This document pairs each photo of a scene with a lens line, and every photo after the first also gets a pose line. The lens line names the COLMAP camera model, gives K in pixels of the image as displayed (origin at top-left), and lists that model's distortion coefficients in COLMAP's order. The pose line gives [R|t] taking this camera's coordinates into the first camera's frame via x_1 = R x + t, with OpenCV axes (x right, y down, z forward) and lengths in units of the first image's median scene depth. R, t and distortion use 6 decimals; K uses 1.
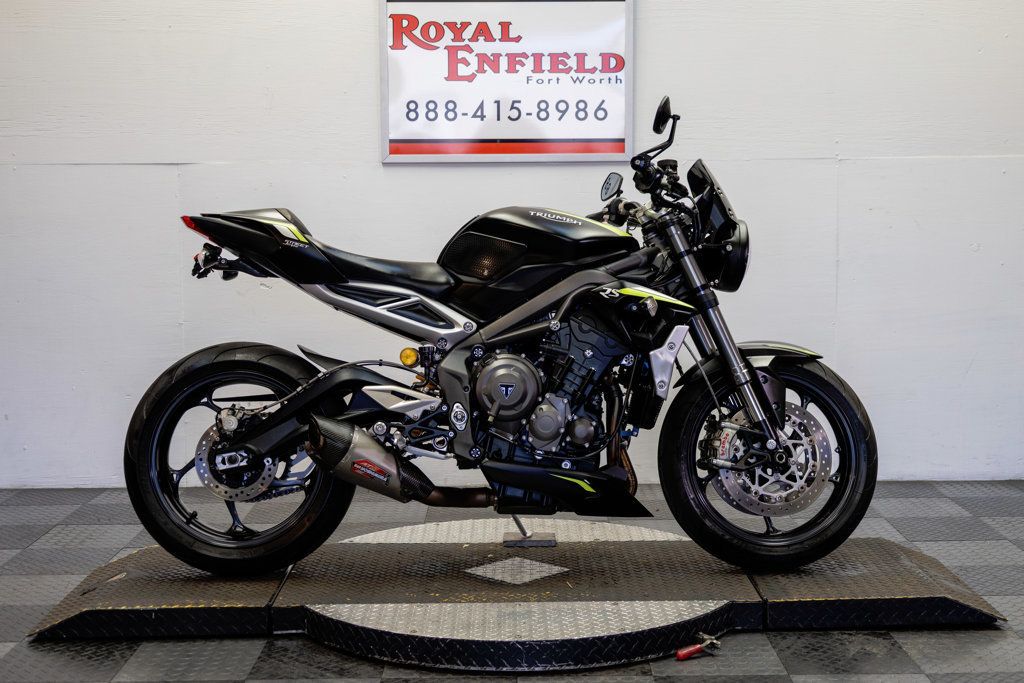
lens RADIAL K [[1441.9, 0, 521.0], [0, 1441.9, 338.2], [0, 0, 1]] dist [0.010599, -0.018407]
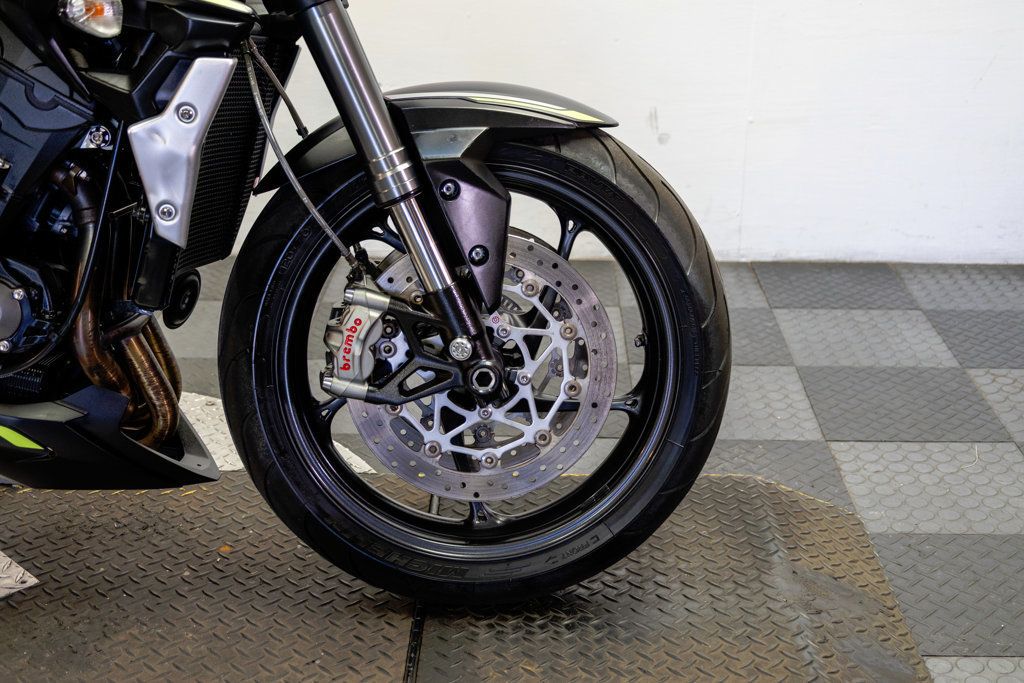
lens RADIAL K [[1427.6, 0, 511.1], [0, 1427.6, 396.6], [0, 0, 1]] dist [-0.037392, -0.017992]
pose [[0.999566, 0.022560, -0.018926, 0.194387], [-0.015468, 0.949142, 0.314468, -0.041525], [0.025058, -0.314038, 0.949080, 0.604584]]
